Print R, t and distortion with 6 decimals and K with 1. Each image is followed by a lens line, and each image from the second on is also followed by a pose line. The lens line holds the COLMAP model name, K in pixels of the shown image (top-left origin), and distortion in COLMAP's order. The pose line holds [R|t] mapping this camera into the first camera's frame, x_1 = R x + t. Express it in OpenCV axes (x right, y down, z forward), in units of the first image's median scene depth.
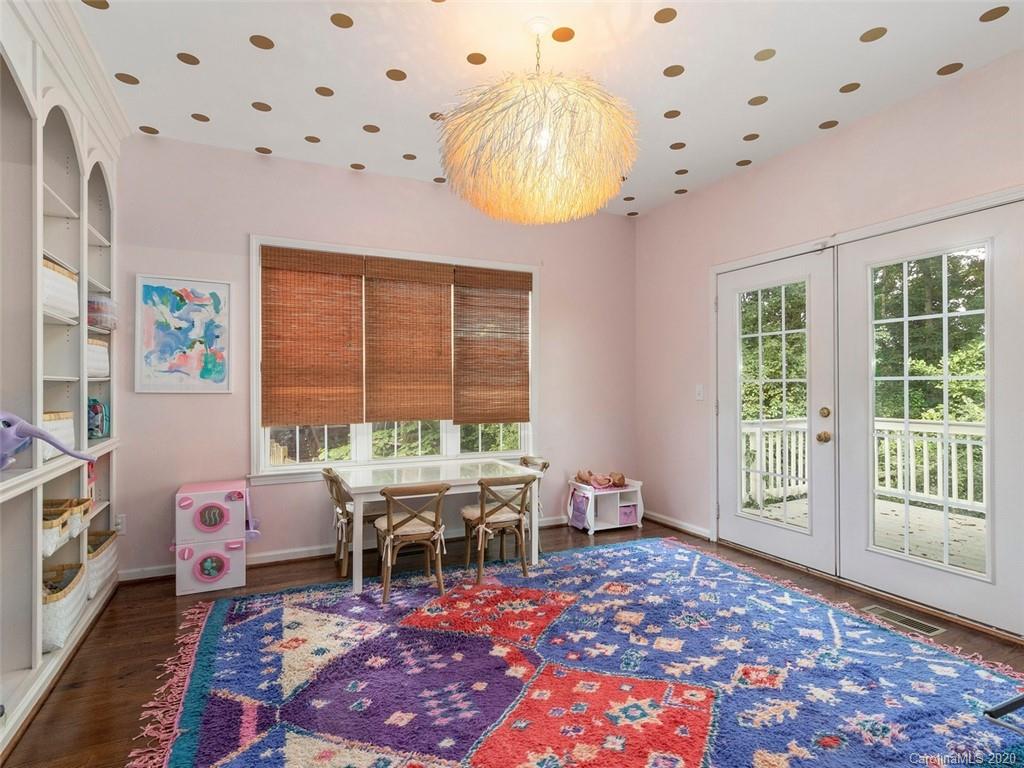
lens RADIAL K [[530.4, 0, 510.3], [0, 530.4, 369.9], [0, 0, 1]] dist [-0.005010, -0.002036]
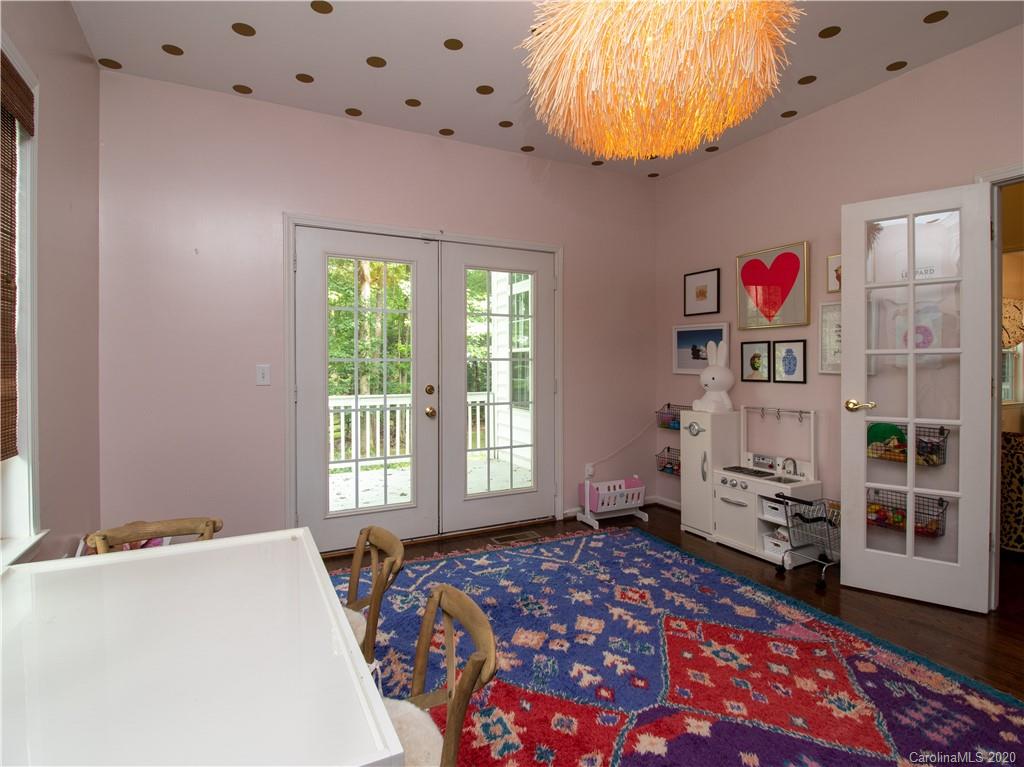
lens RADIAL K [[530.4, 0, 510.3], [0, 530.4, 369.4], [0, 0, 1]] dist [-0.005010, -0.002036]
pose [[-0.023142, -0.010376, 0.999678, -0.683590], [-0.025432, 0.999629, 0.009787, 0.031035], [-0.999409, -0.025198, -0.023397, 1.171954]]
